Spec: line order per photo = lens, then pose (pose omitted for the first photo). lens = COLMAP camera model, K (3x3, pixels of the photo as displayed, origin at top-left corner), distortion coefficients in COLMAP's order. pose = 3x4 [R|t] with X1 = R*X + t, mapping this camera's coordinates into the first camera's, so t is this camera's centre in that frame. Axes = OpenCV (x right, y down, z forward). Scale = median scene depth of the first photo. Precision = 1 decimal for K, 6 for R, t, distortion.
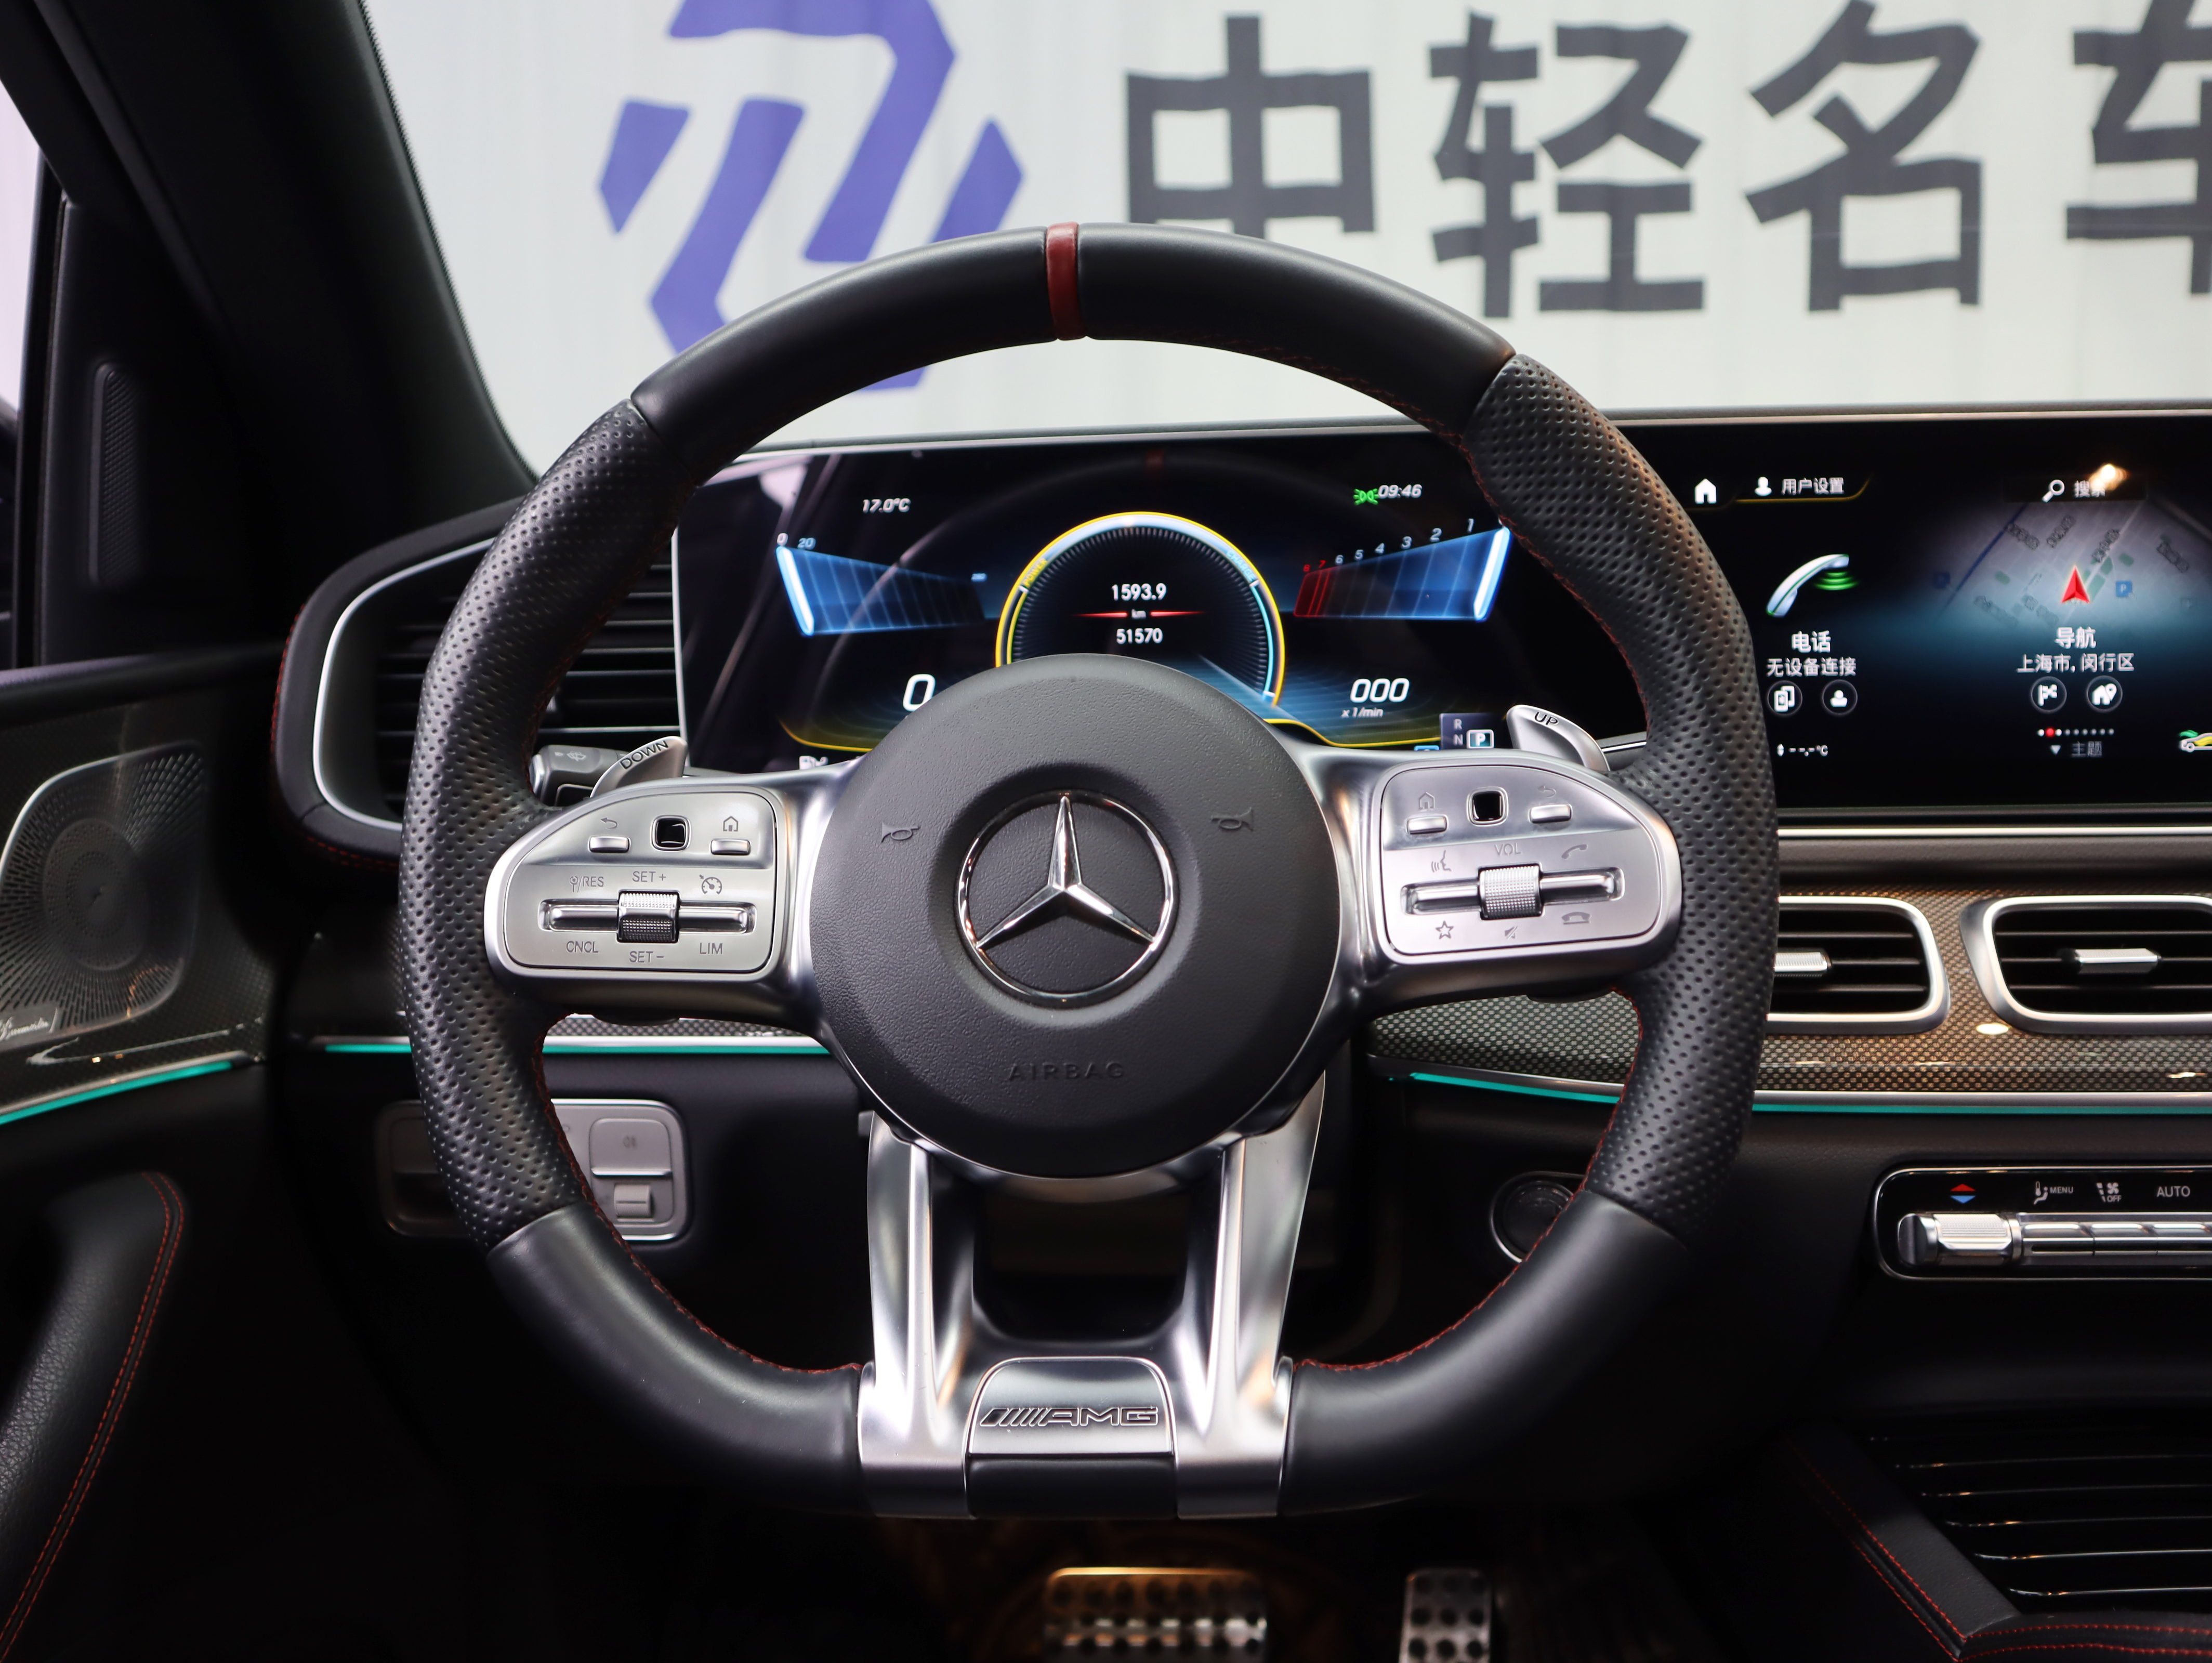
lens RADIAL K [[2018.5, 0, 1061.1], [0, 2018.5, 817.1], [0, 0, 1]] dist [-0.055184, 0.000000]
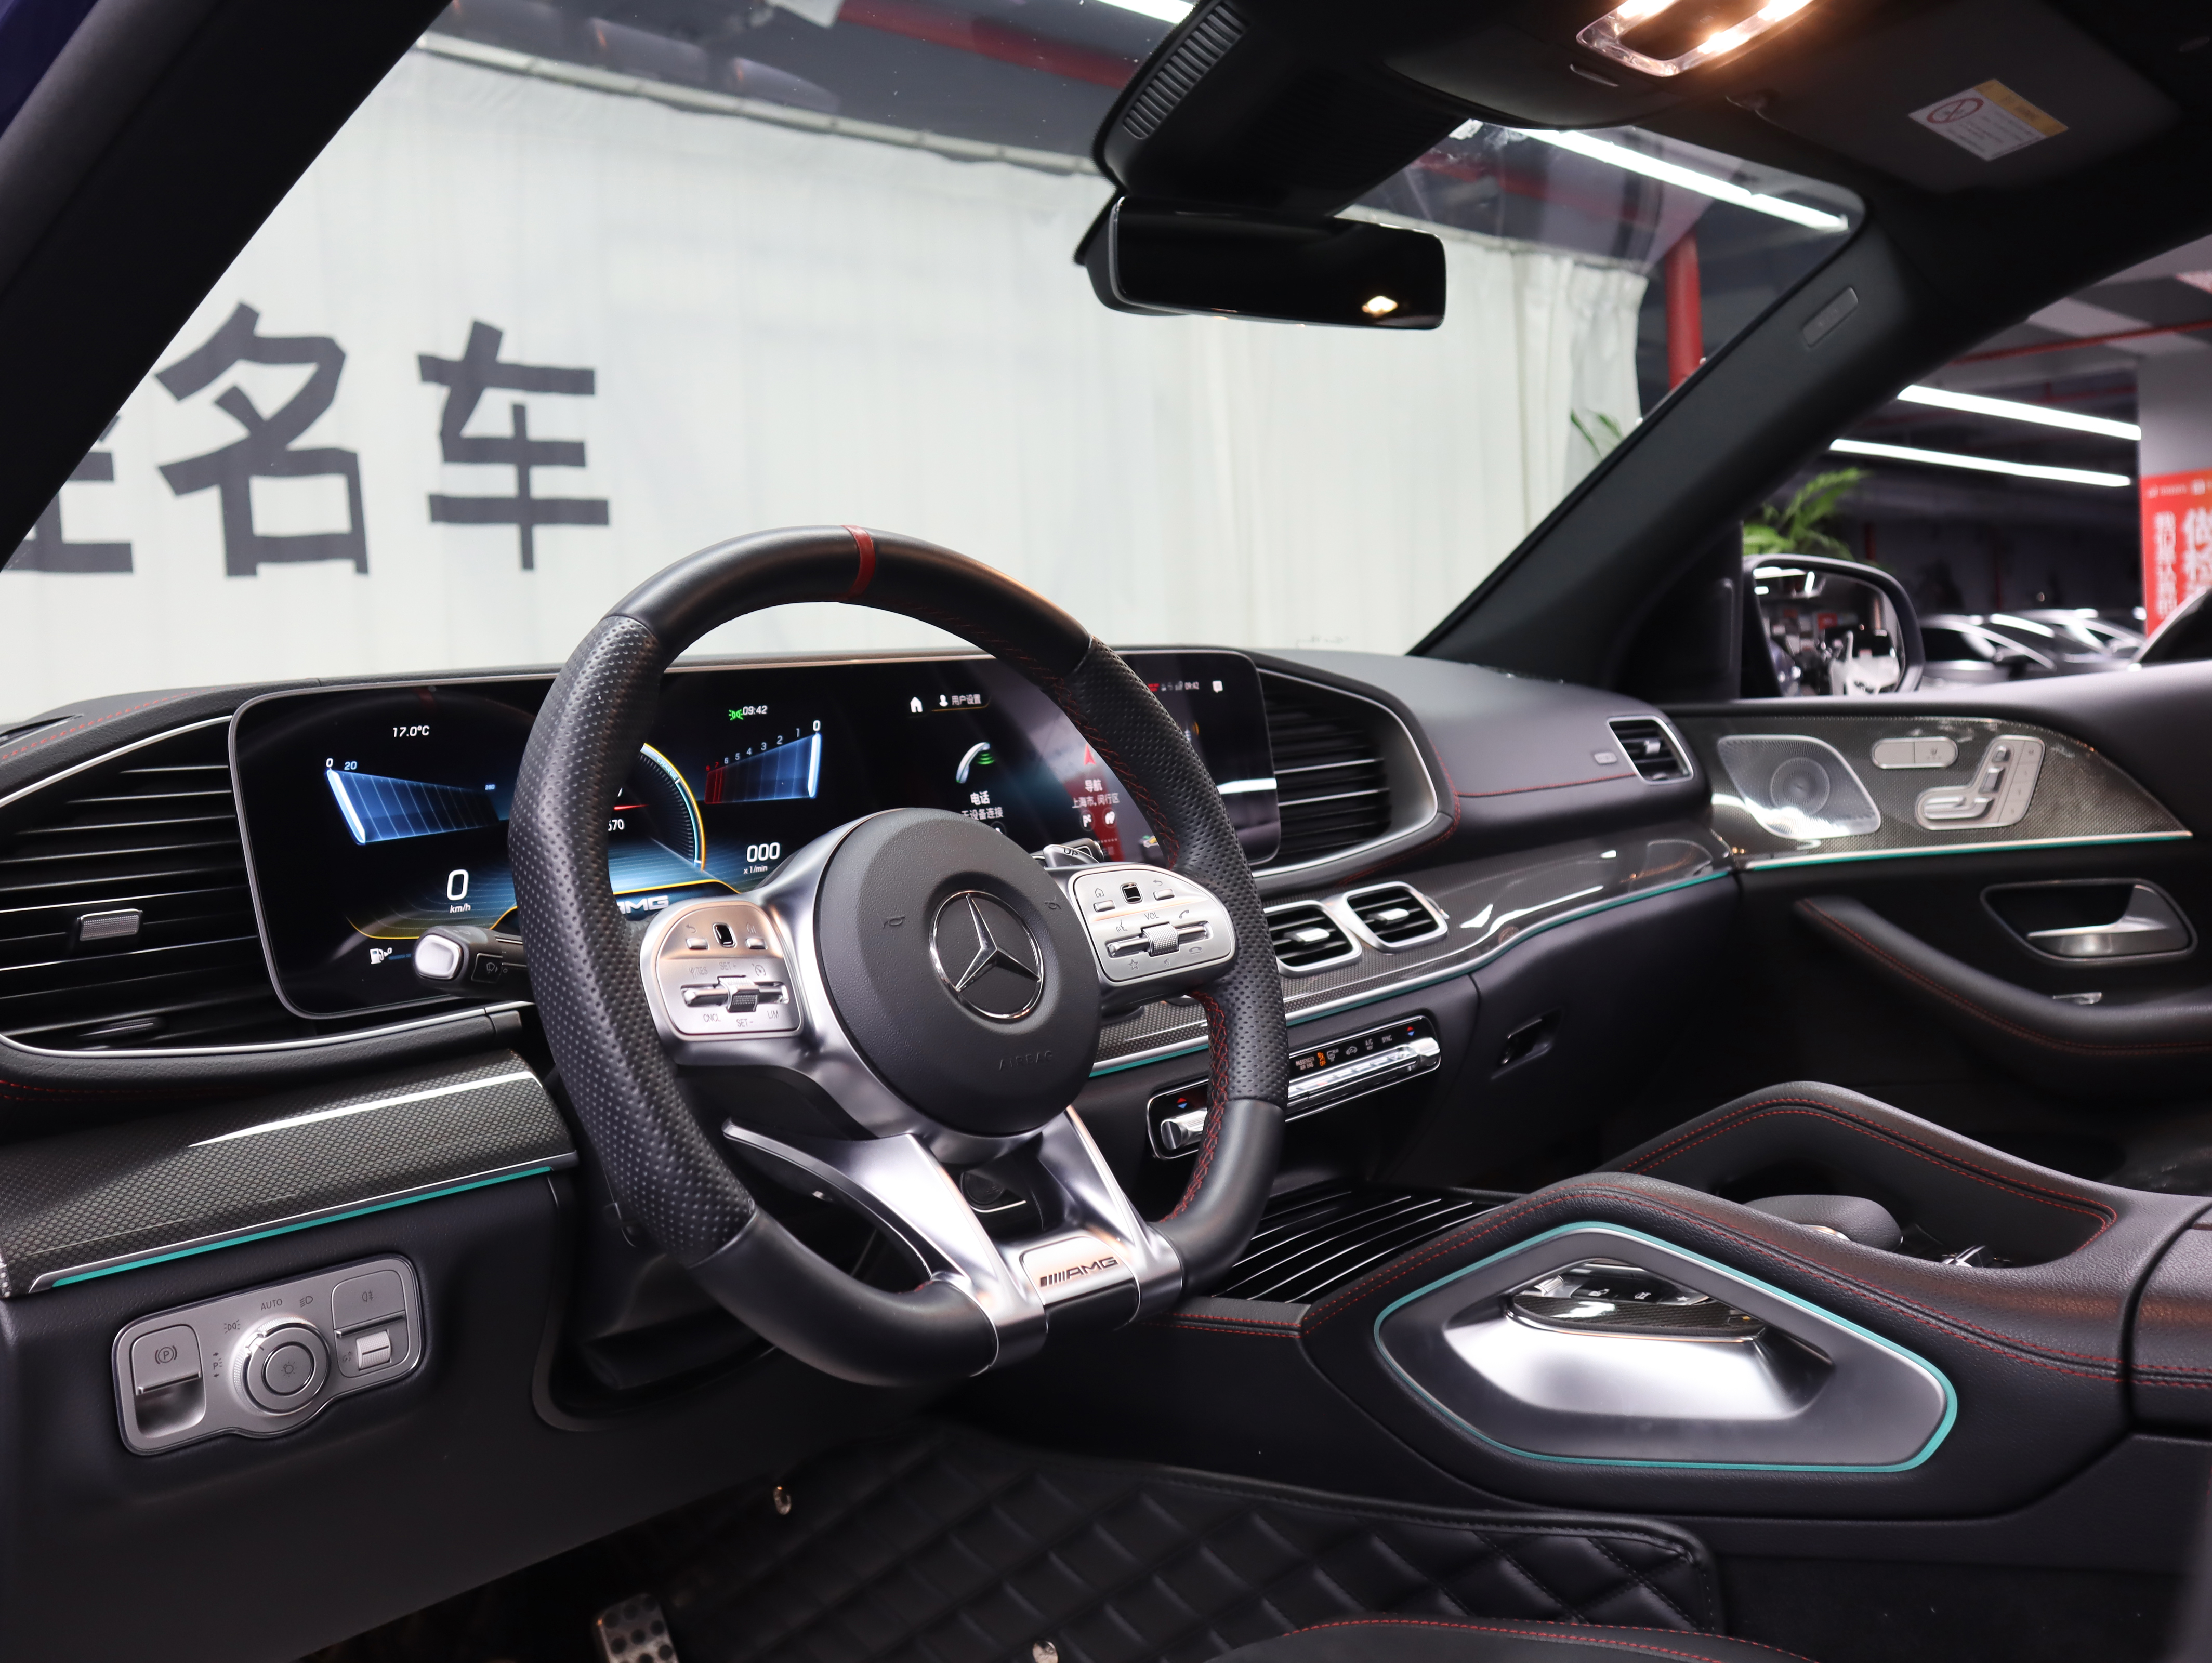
lens RADIAL K [[2018.5, 0, 1117.3], [0, 2018.5, 835.3], [0, 0, 1]] dist [-0.055184, 0.000000]
pose [[0.595443, -0.066367, 0.800652, -0.822810], [0.162769, 0.985880, -0.039331, 0.020107], [-0.786737, 0.153741, 0.597837, -0.018974]]
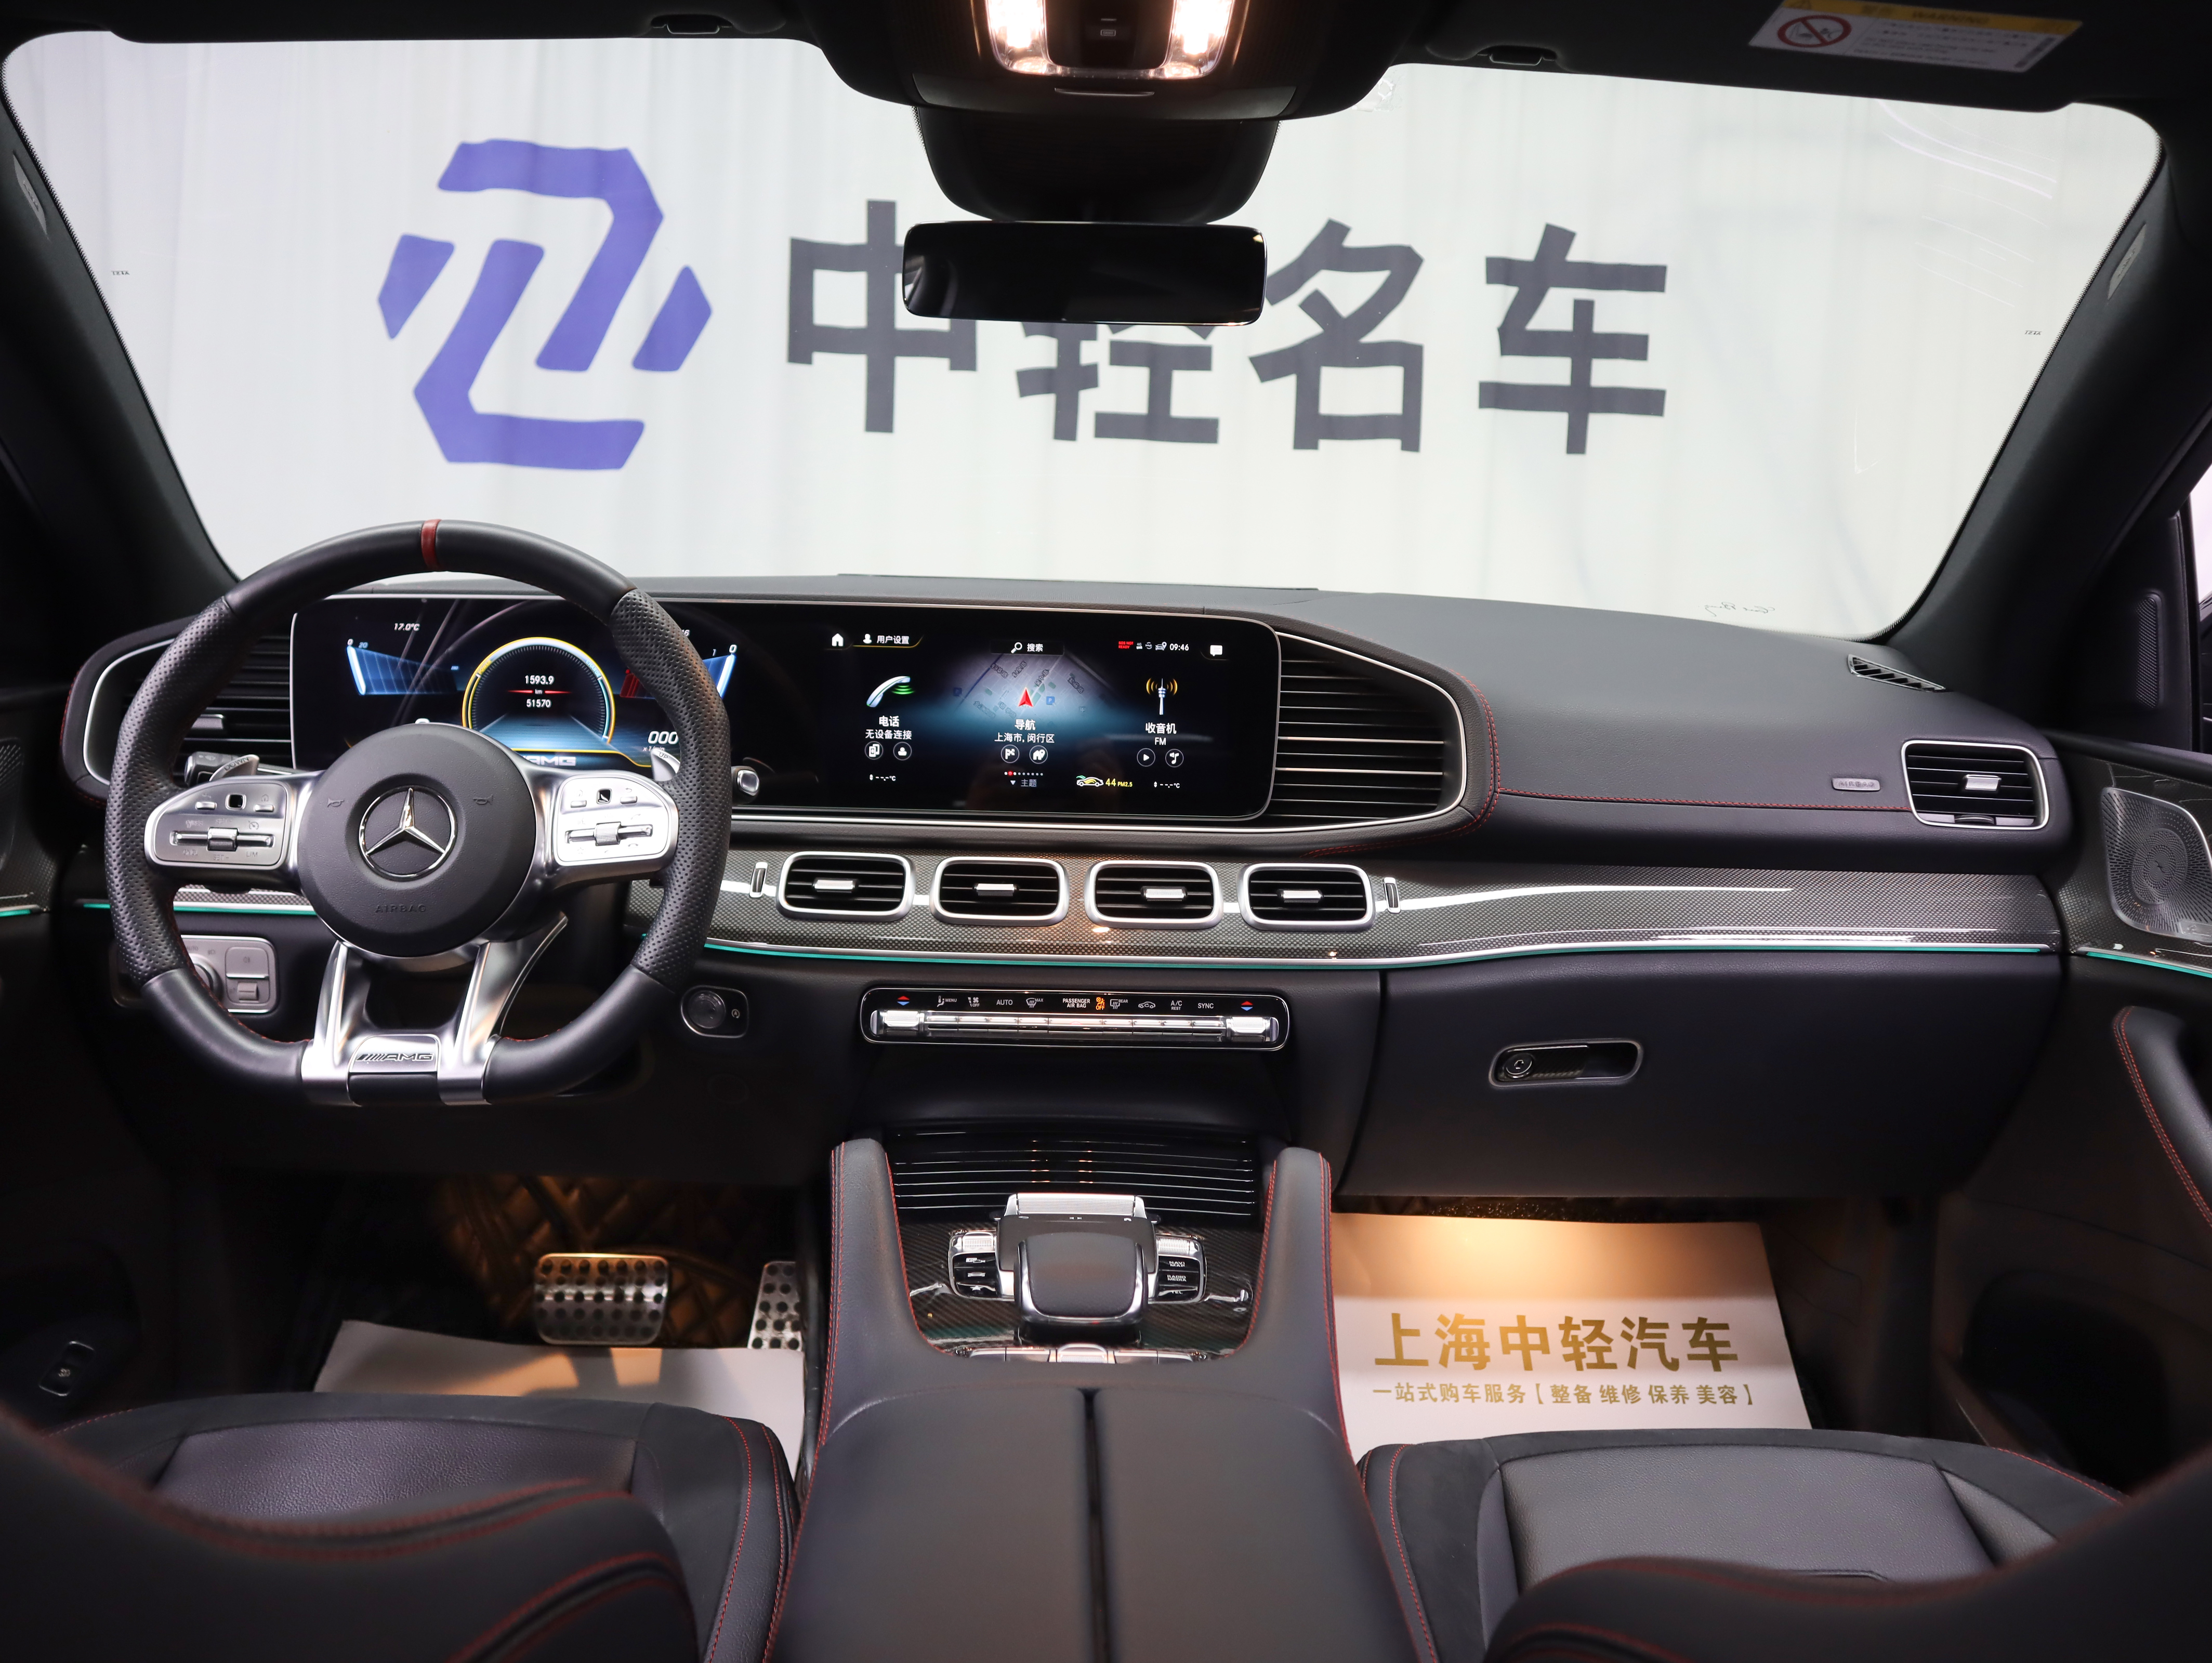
lens RADIAL K [[1792.4, 0, 1070.6], [0, 1792.4, 854.8], [0, 0, 1]] dist [-0.114948, 0.074942]
pose [[0.992206, 0.034364, 0.119776, 0.346810], [-0.037562, 0.998993, 0.024545, -0.008746], [-0.118812, -0.028853, 0.992498, -0.715548]]
